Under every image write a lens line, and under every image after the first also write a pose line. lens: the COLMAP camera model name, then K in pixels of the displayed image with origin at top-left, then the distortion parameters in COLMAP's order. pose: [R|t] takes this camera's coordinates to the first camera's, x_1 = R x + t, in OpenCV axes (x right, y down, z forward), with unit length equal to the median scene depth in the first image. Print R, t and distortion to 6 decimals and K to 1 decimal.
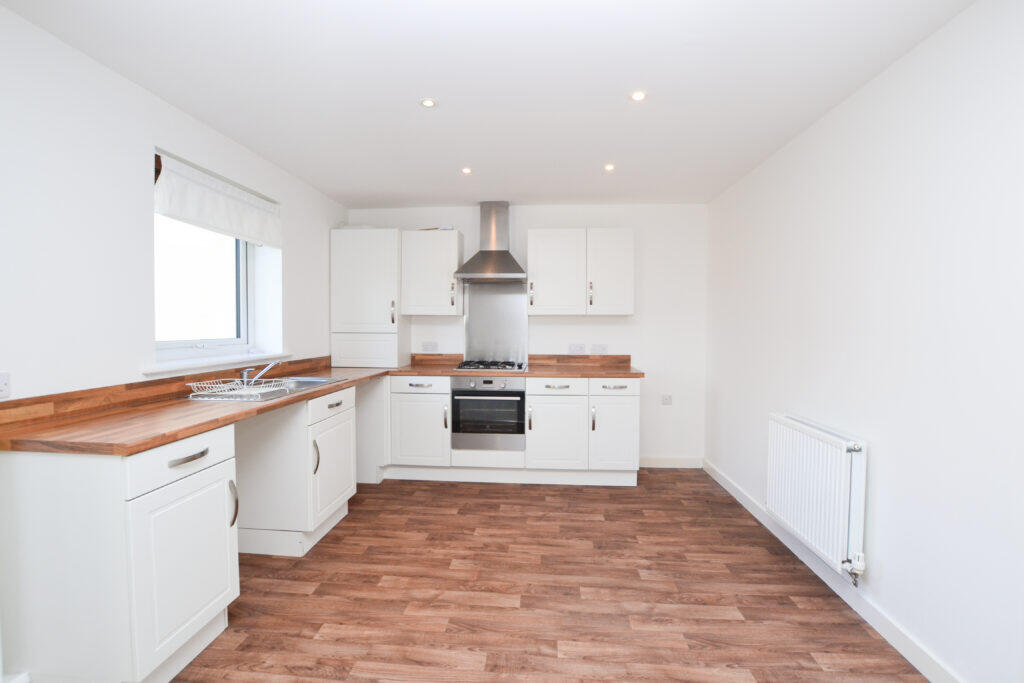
lens RADIAL K [[457.7, 0, 508.8], [0, 457.7, 339.0], [0, 0, 1]] dist [-0.030638, 0.000270]
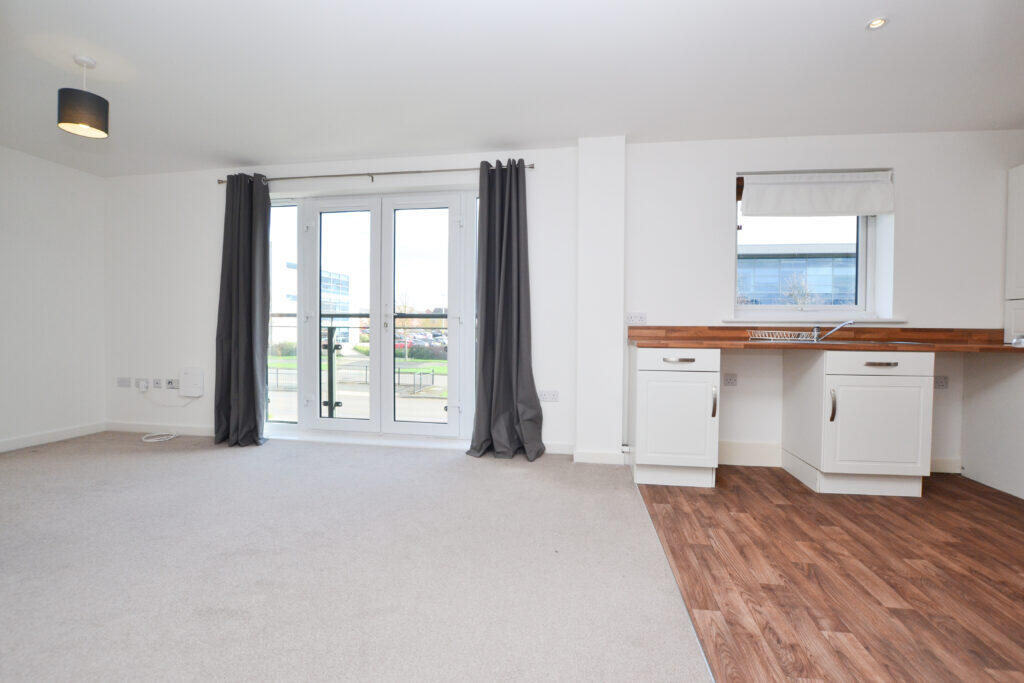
lens RADIAL K [[457.7, 0, 508.8], [0, 457.7, 339.0], [0, 0, 1]] dist [-0.030638, 0.000270]
pose [[-0.080075, 0.020908, -0.996570, 0.802419], [-0.038993, 0.998949, 0.024092, 0.125053], [0.996026, 0.040789, -0.079175, 0.367700]]
